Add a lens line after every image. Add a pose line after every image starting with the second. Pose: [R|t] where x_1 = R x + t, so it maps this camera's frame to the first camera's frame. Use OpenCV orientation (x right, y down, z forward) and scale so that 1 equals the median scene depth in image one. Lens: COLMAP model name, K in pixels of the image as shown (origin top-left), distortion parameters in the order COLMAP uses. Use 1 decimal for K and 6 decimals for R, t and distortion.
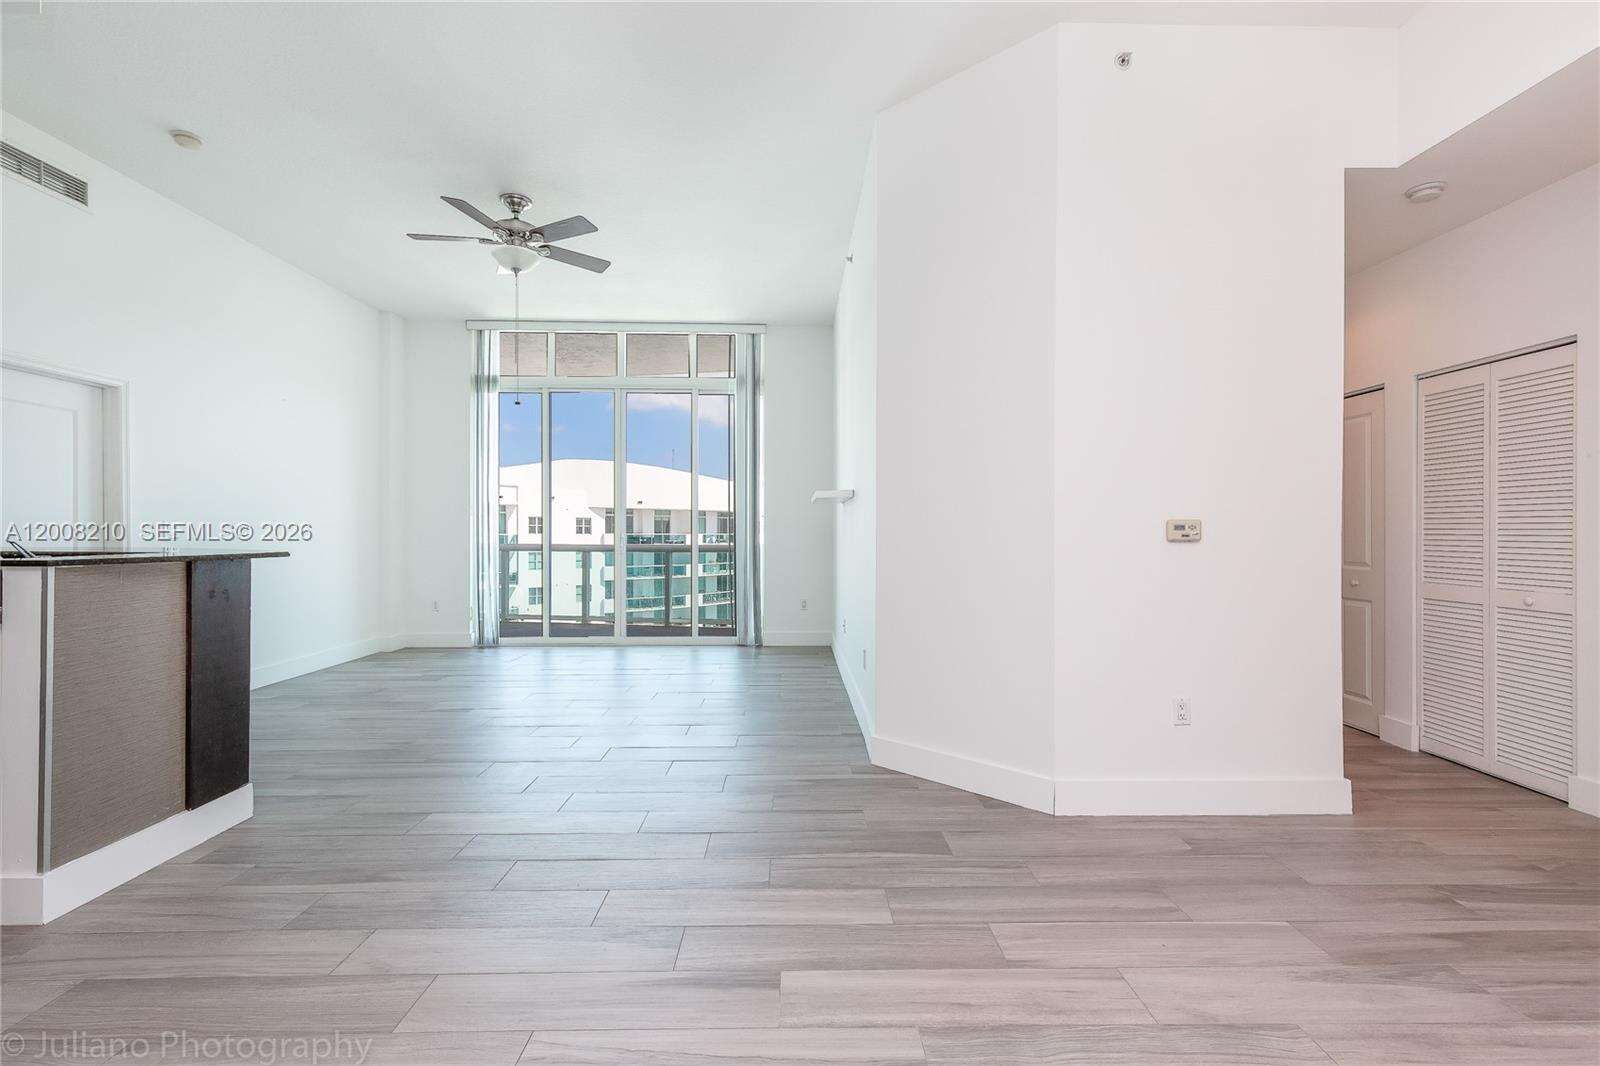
lens RADIAL K [[698.4, 0, 744.4], [0, 698.4, 531.7], [0, 0, 1]] dist [0.002555, 0.000395]
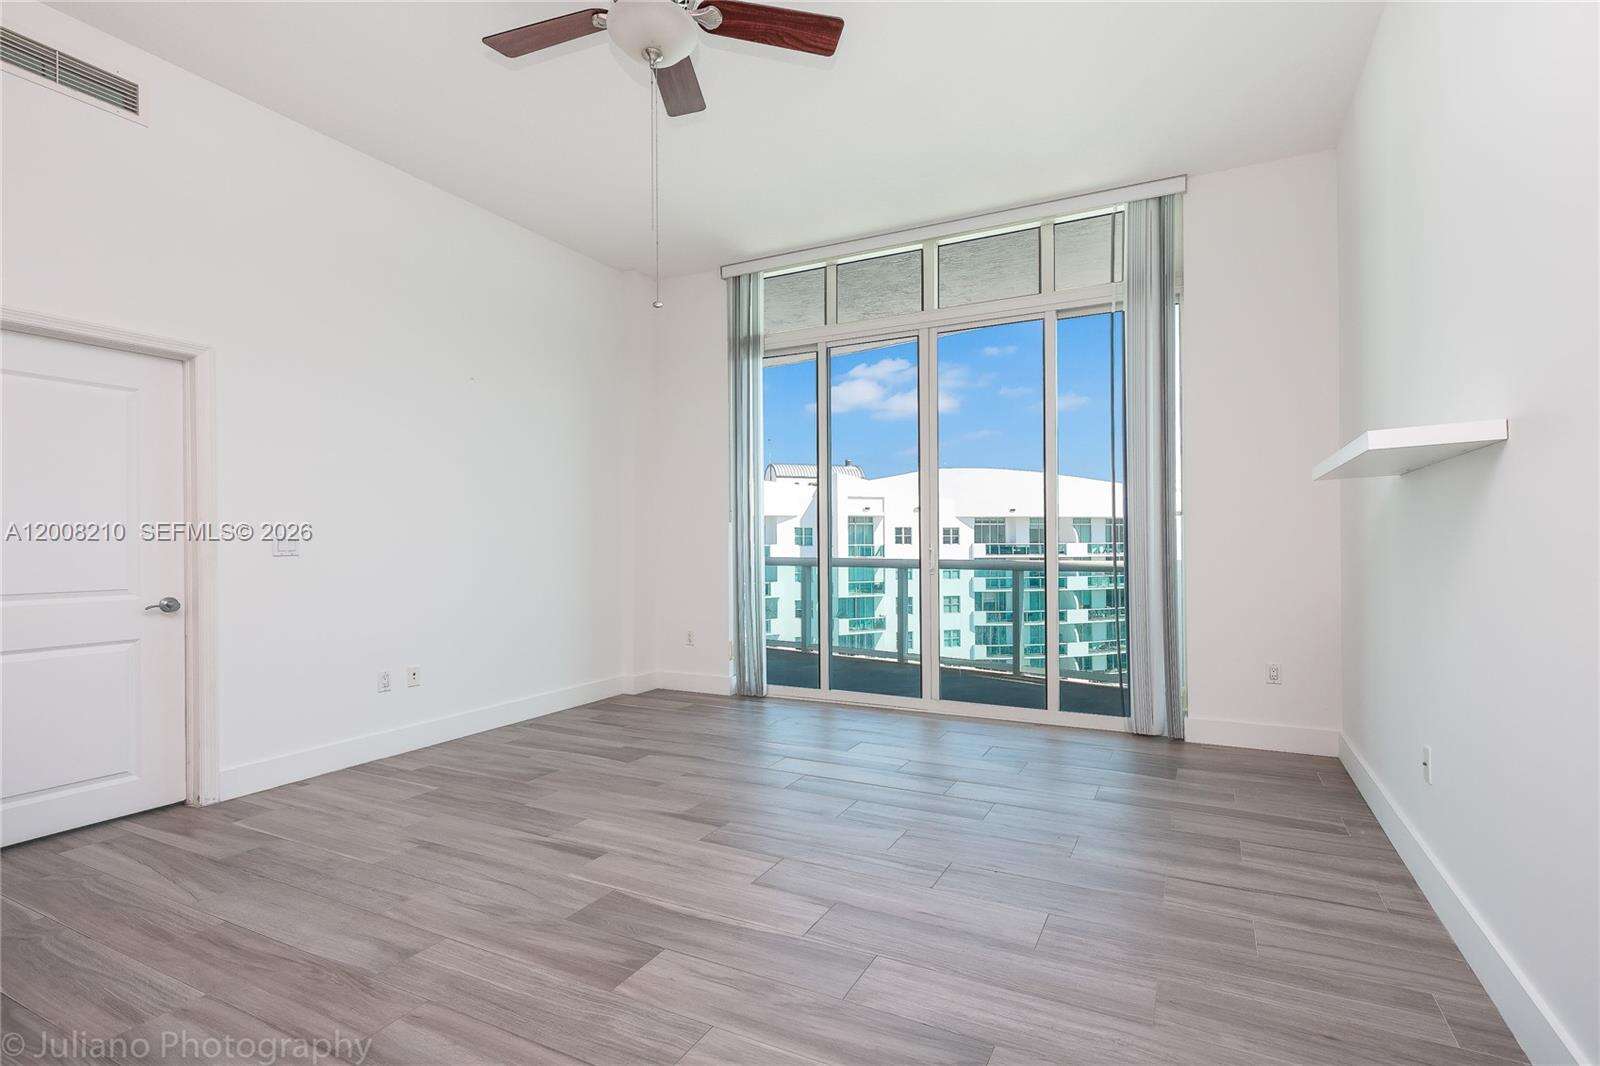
lens RADIAL K [[708.8, 0, 759.7], [0, 708.8, 532.2], [0, 0, 1]] dist [0.007917, -0.000091]
pose [[0.882110, -0.013688, -0.470844, -0.003697], [0.007217, 0.999853, -0.015546, 0.003149], [0.470988, 0.010315, 0.882079, 0.898717]]
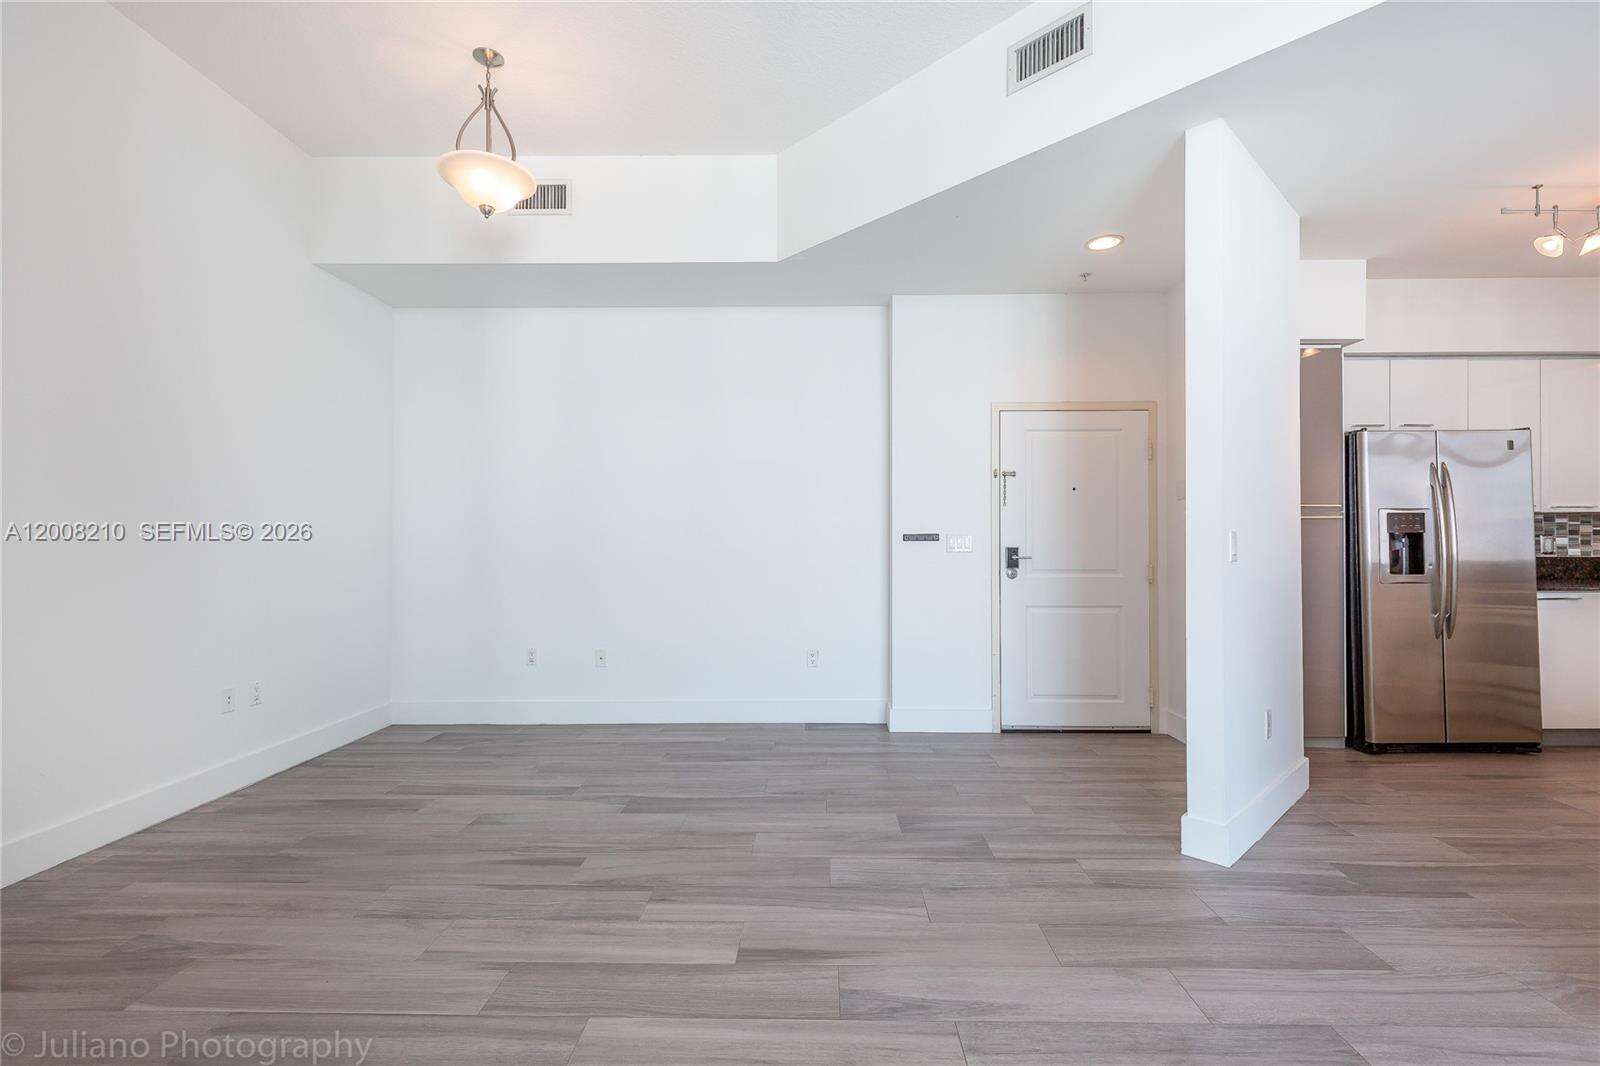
lens RADIAL K [[741.3, 0, 742.3], [0, 741.3, 536.6], [0, 0, 1]] dist [0.003127, -0.004858]
pose [[-0.998530, 0.000685, 0.054200, -0.012092], [0.000388, 0.999985, -0.005488, -0.003940], [-0.054203, -0.005459, -0.998515, 1.343044]]
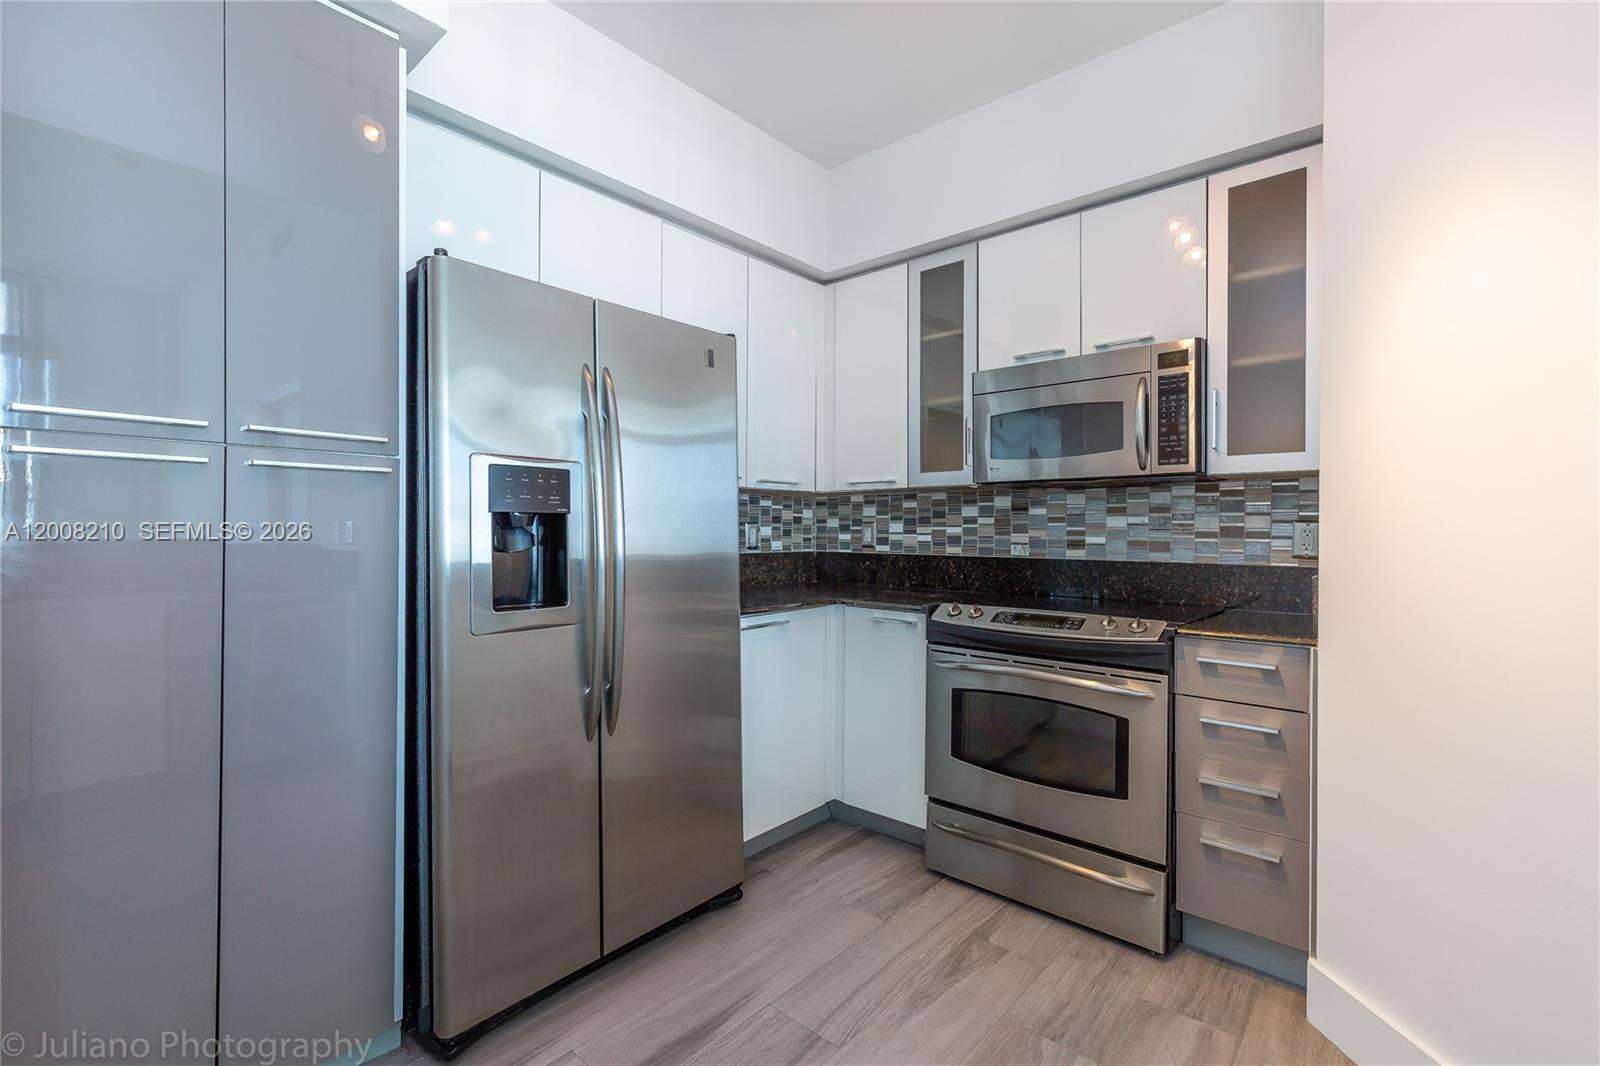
lens RADIAL K [[729.5, 0, 793.1], [0, 729.5, 528.3], [0, 0, 1]] dist [0.001367, -0.000025]
pose [[-0.674107, -0.003336, -0.738626, -0.841751], [-0.003628, 0.999993, -0.001205, -0.005612], [0.738625, 0.001868, -0.674114, 0.492565]]
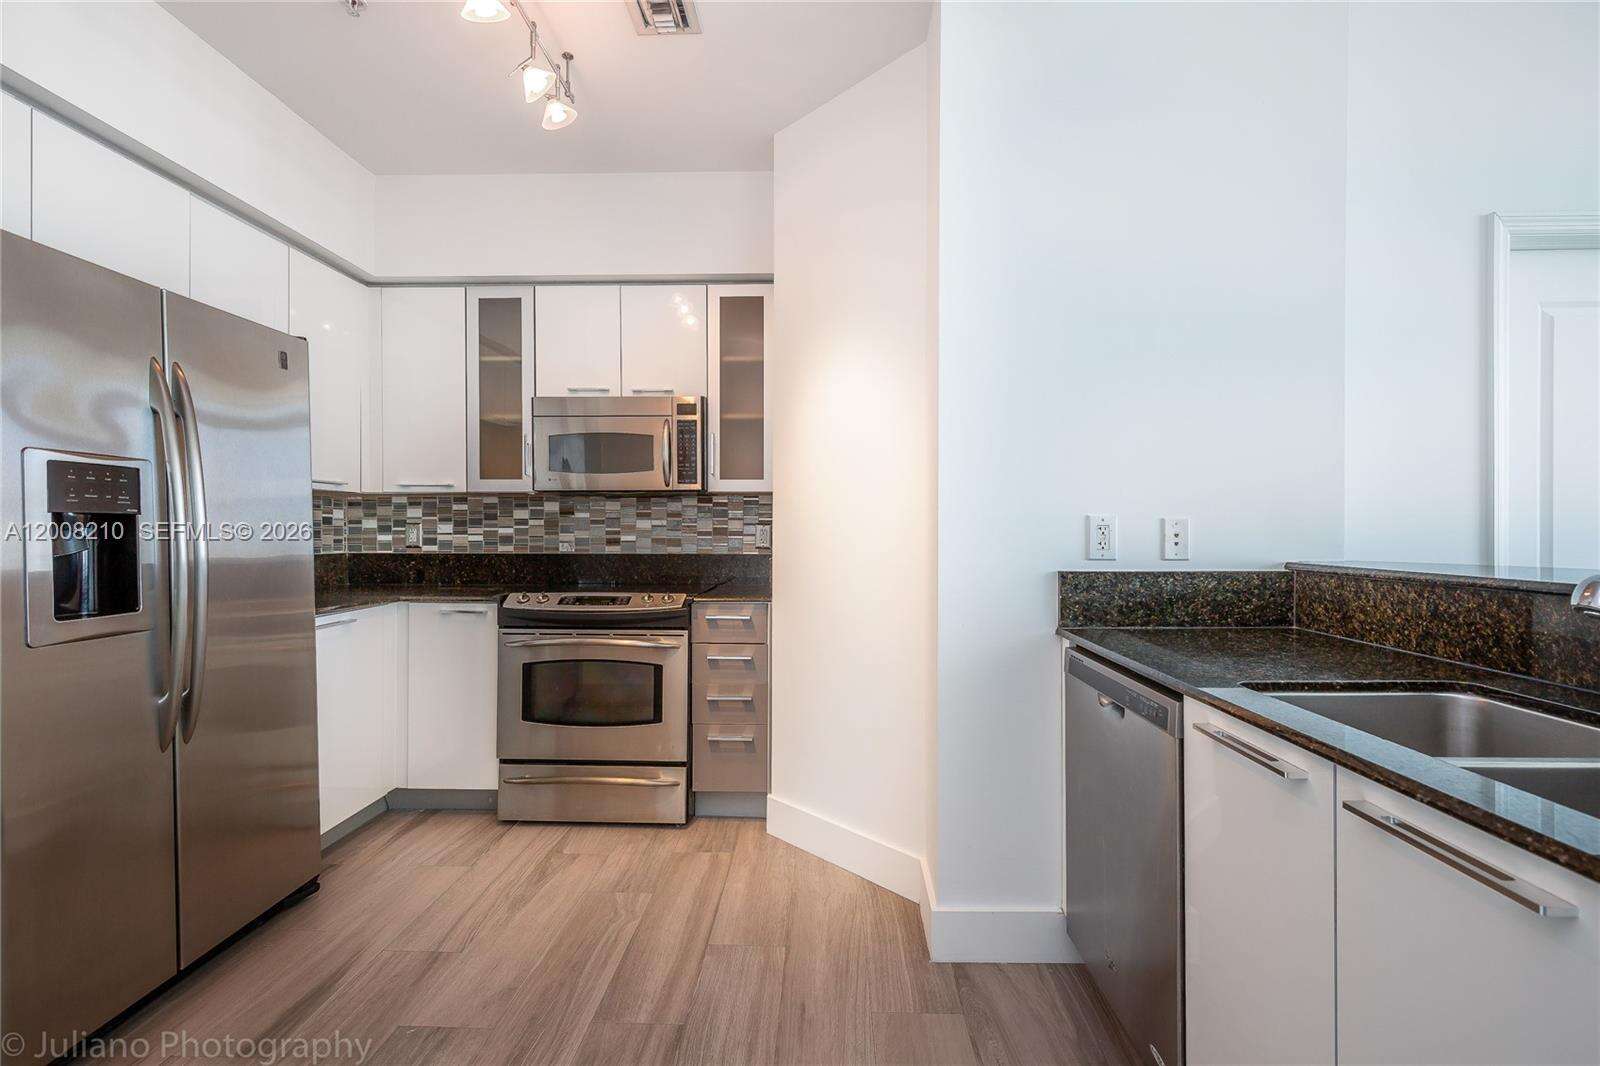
lens RADIAL K [[729.8, 0, 830.8], [0, 729.8, 530.5], [0, 0, 1]] dist [-0.003330, -0.000342]
pose [[-0.016633, -0.000274, -0.999862, -0.602849], [-0.001060, 0.999999, -0.000257, -0.005630], [0.999861, 0.001055, -0.016633, 0.501475]]
